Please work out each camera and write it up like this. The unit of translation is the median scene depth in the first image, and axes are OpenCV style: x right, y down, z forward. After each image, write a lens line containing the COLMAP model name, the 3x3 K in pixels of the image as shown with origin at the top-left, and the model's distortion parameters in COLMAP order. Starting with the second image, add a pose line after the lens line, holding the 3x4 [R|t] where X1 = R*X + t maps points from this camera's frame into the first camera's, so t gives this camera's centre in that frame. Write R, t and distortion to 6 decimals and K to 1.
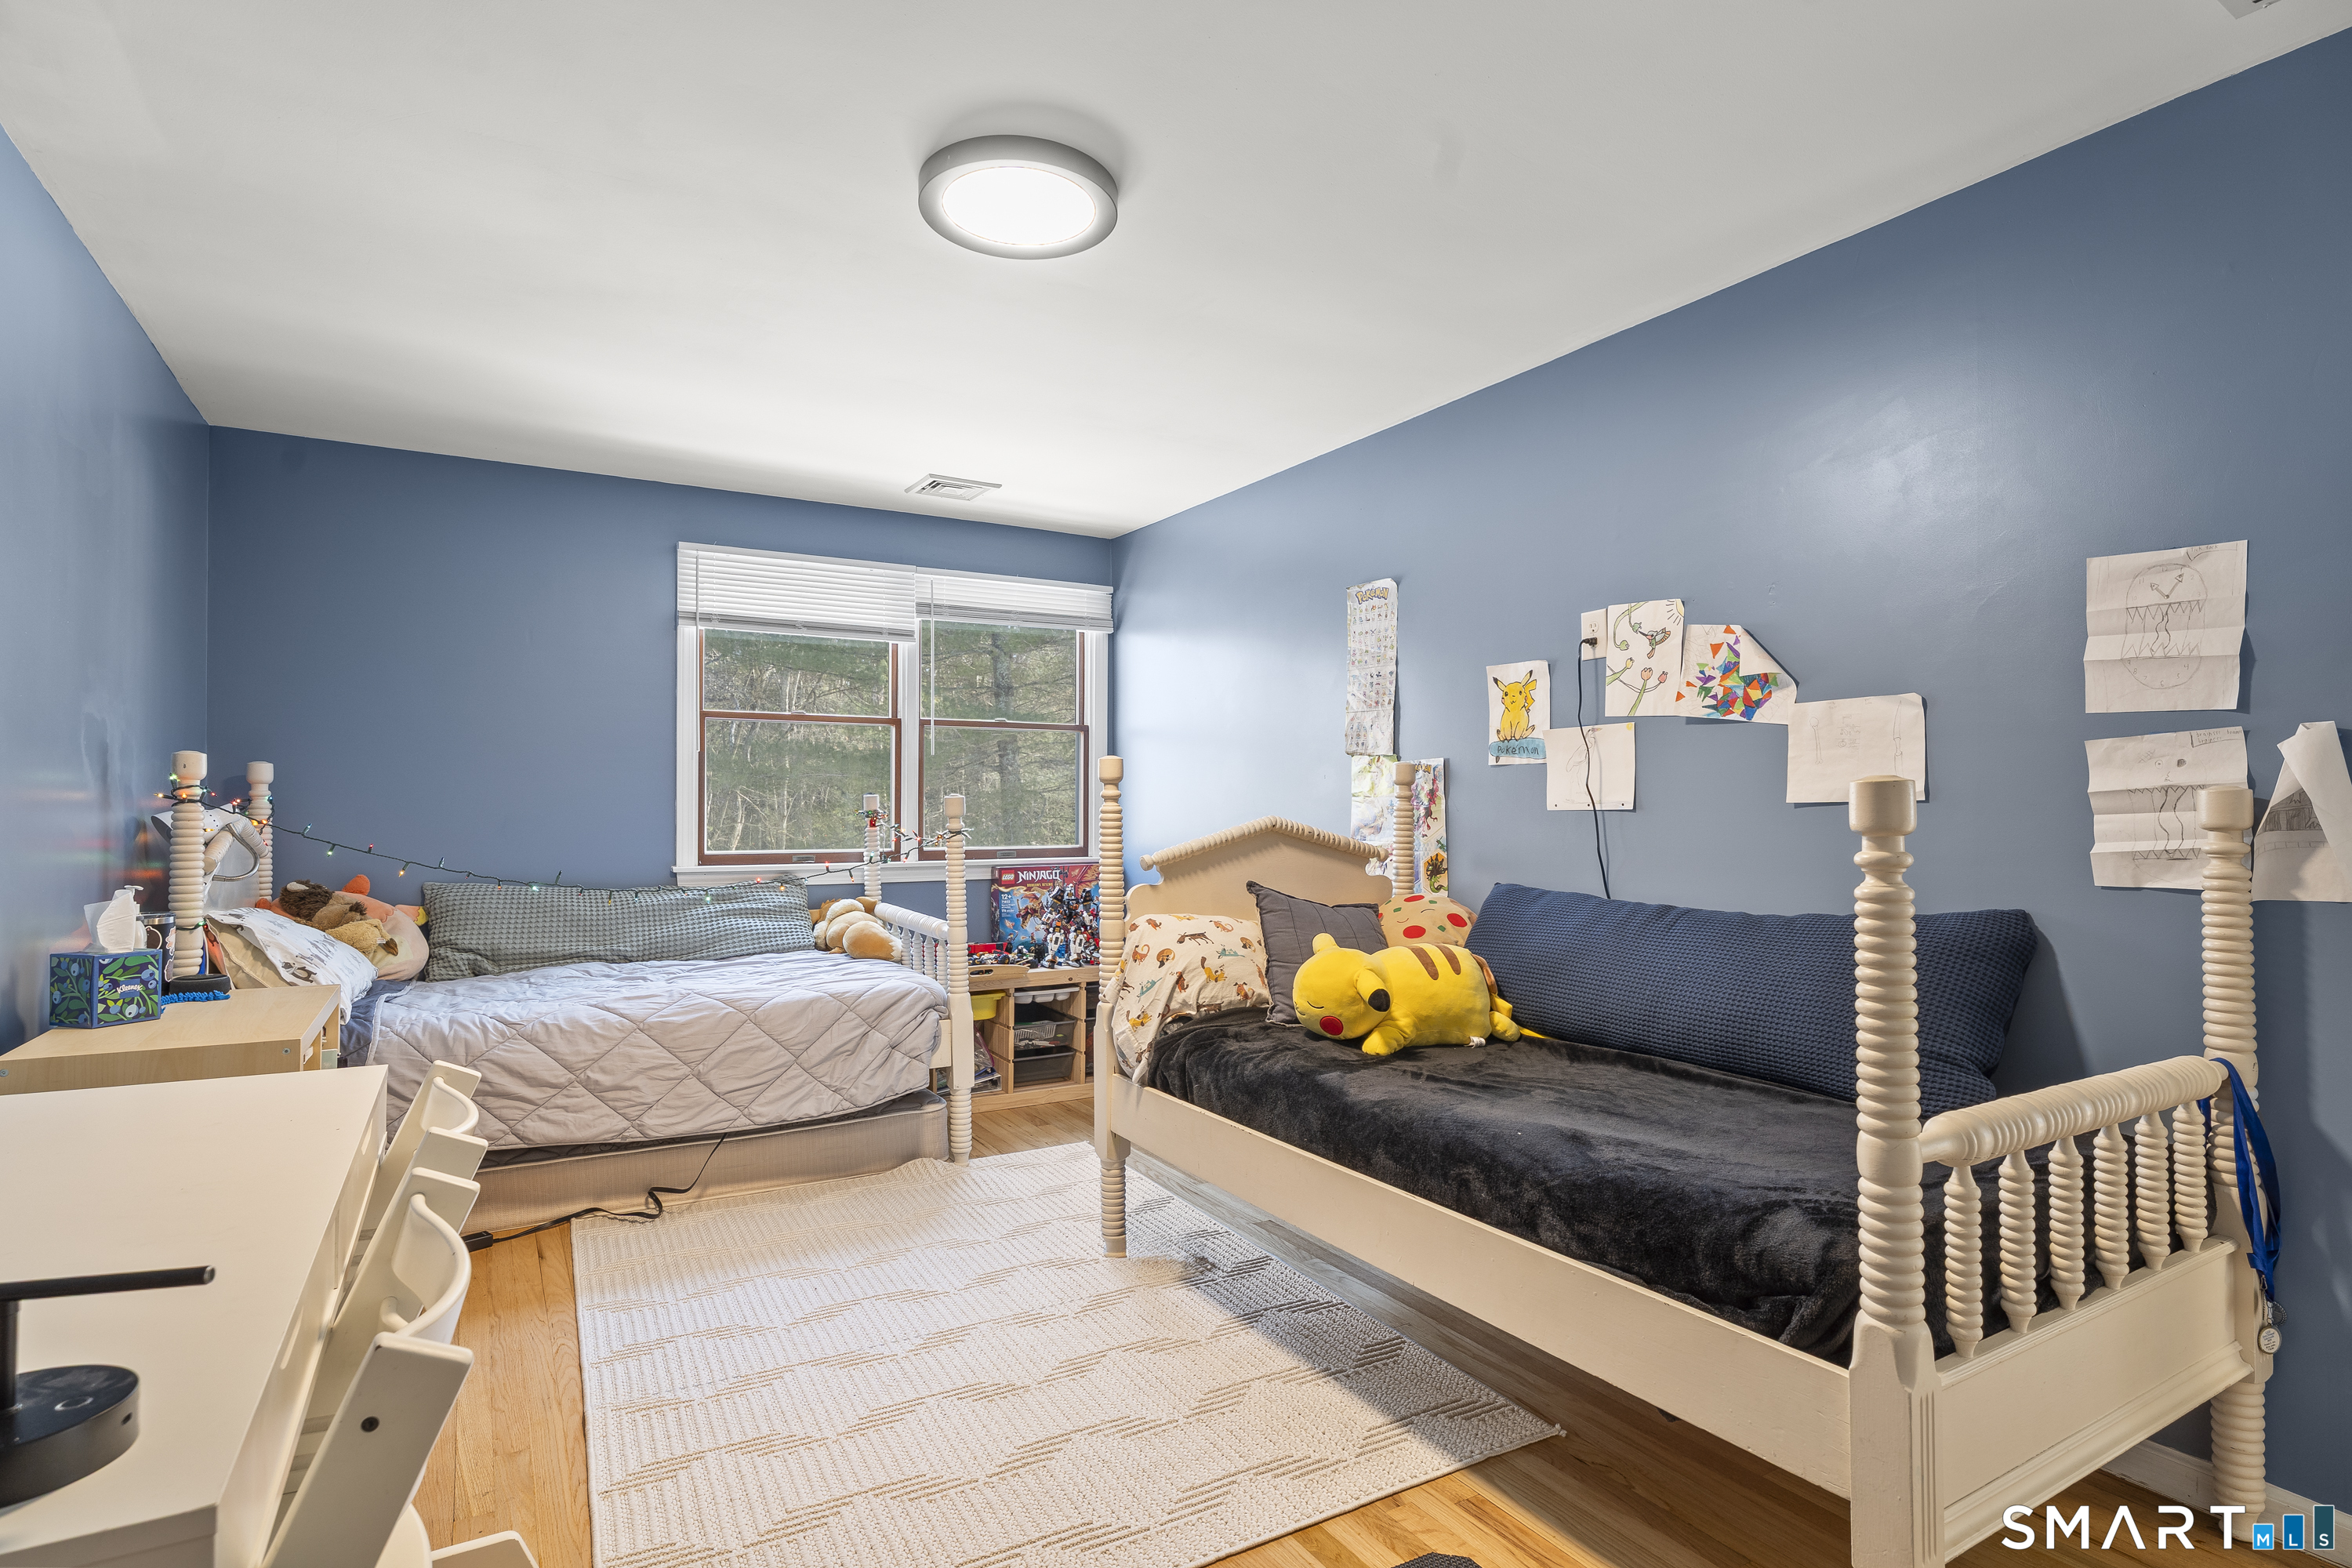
lens RADIAL K [[1093.4, 0, 1179.0], [0, 1093.4, 783.1], [0, 0, 1]] dist [-0.006189, 0.003709]
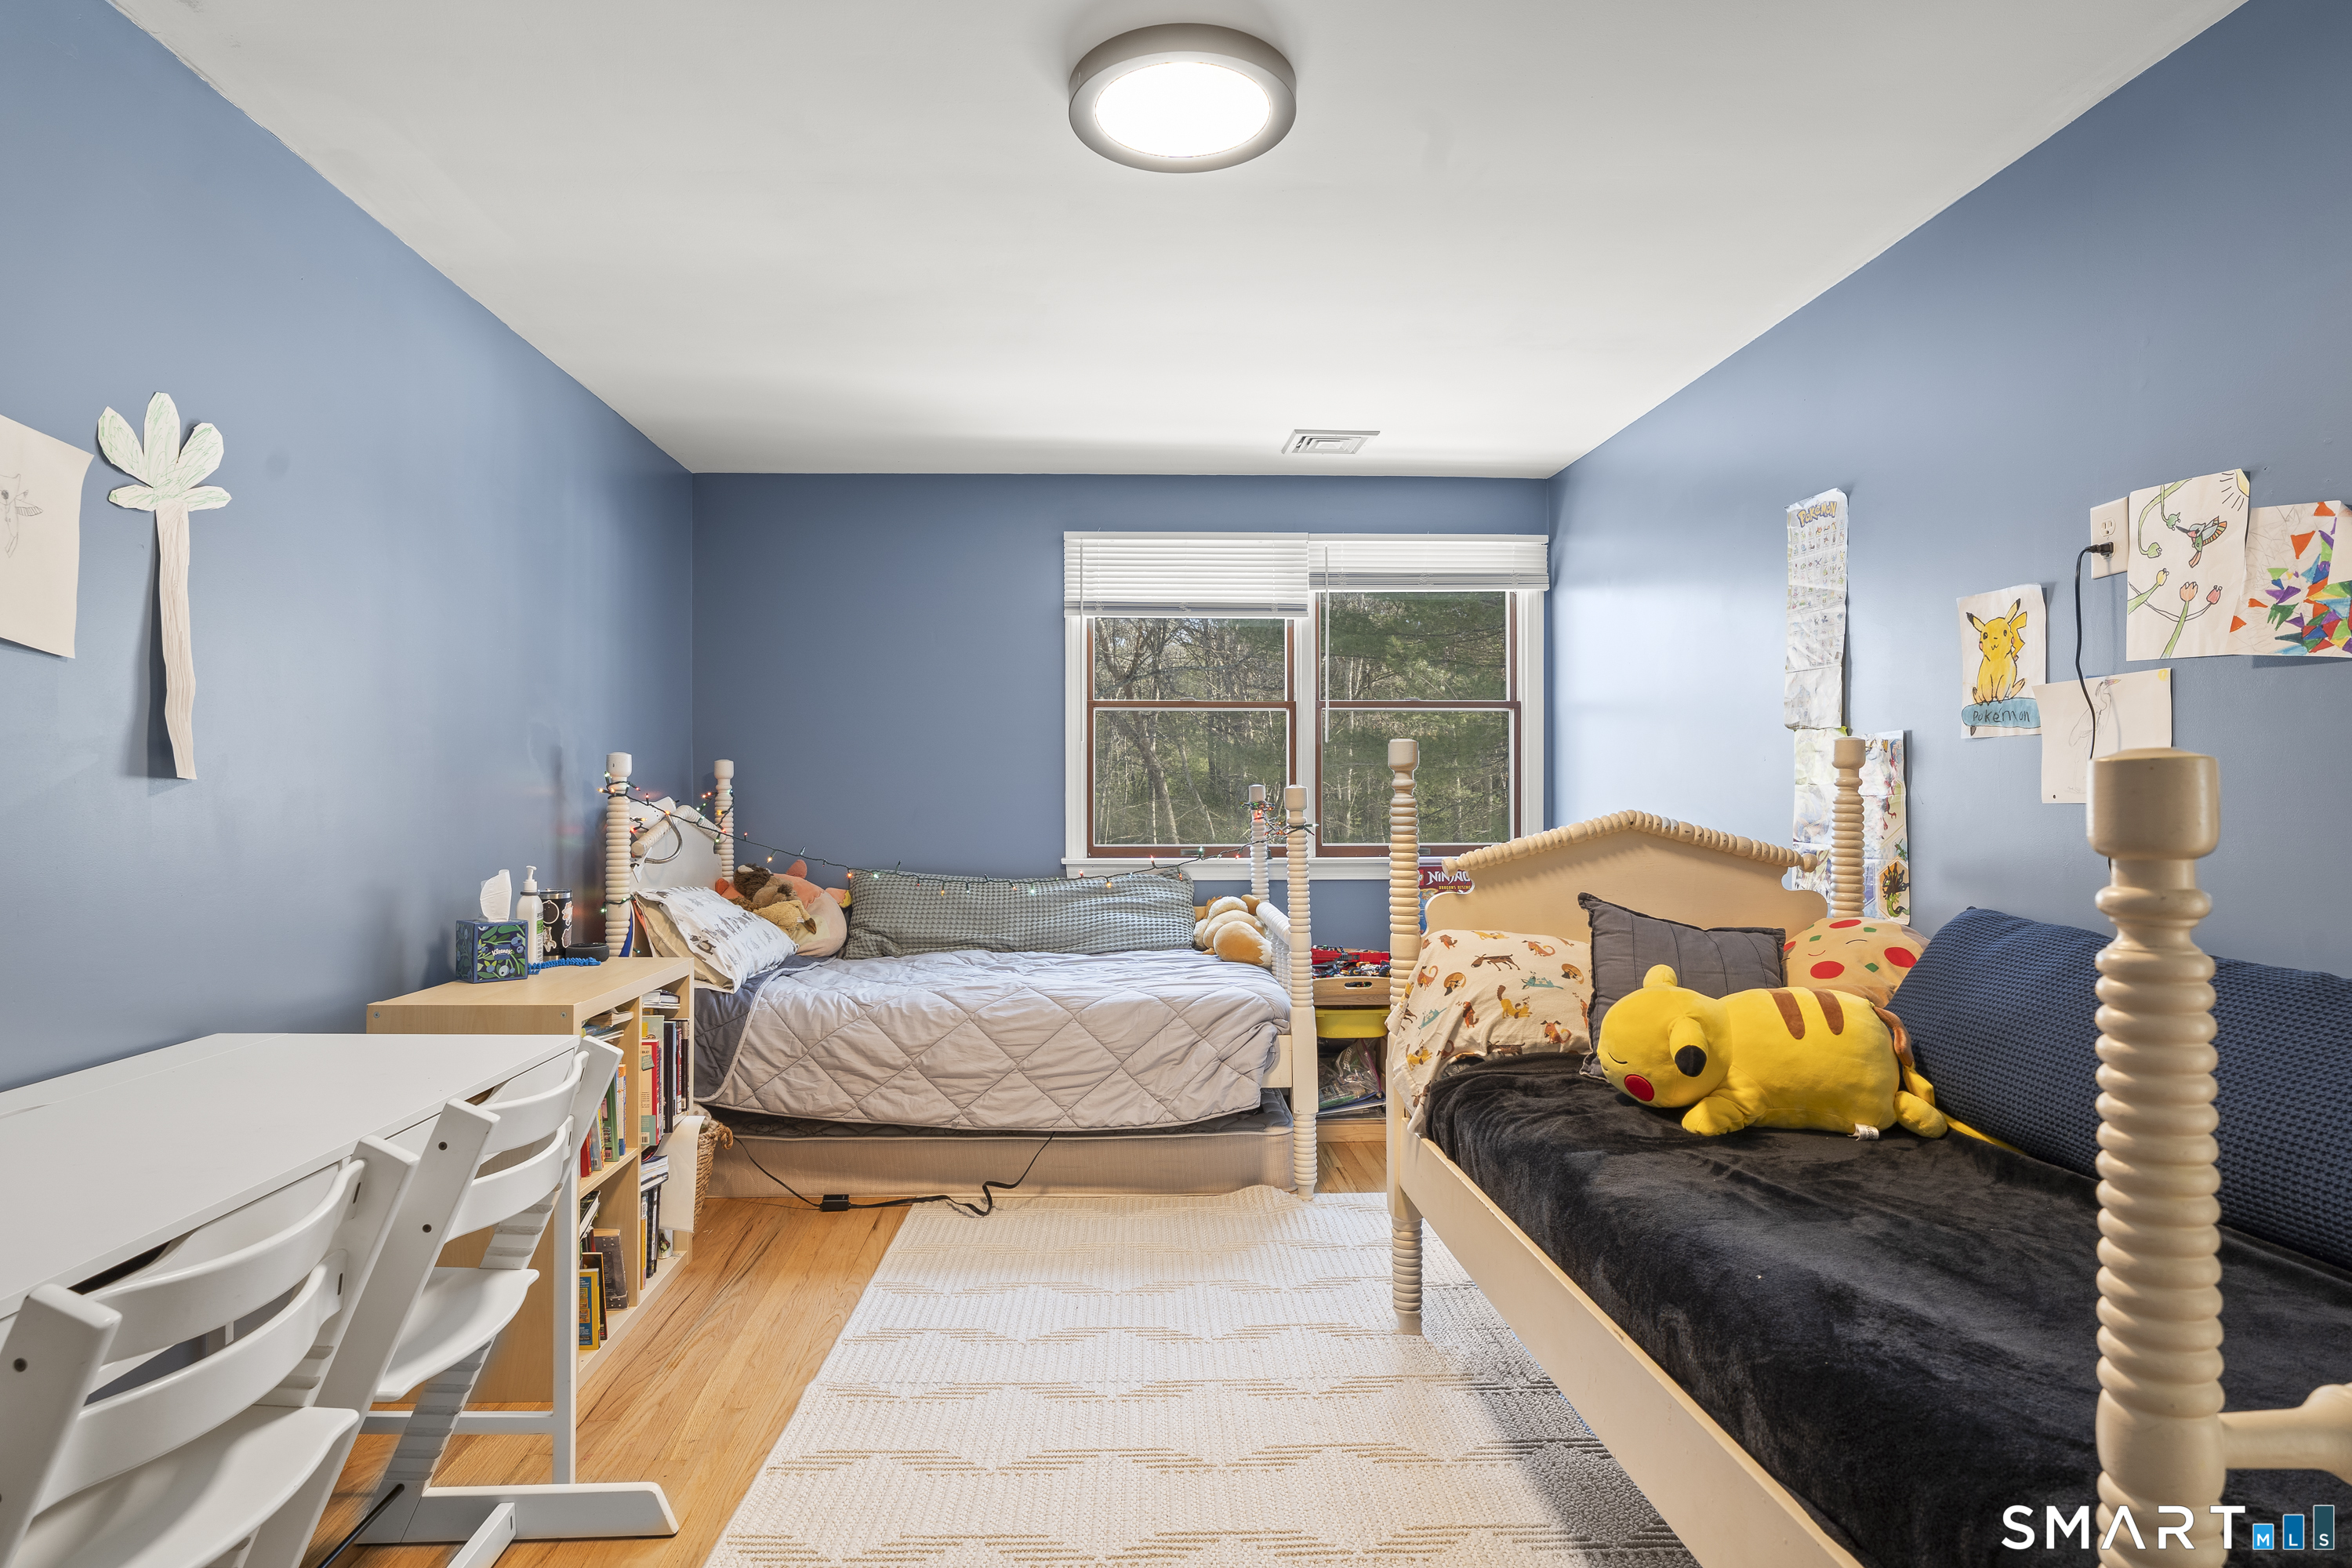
lens RADIAL K [[1200.9, 0, 1166.9], [0, 1200.9, 782.6], [0, 0, 1]] dist [-0.008831, 0.003110]
pose [[0.897037, -0.006704, -0.441905, 0.184019], [0.011251, 0.999907, 0.007671, -0.000044], [0.441812, -0.011853, 0.897029, 0.096221]]
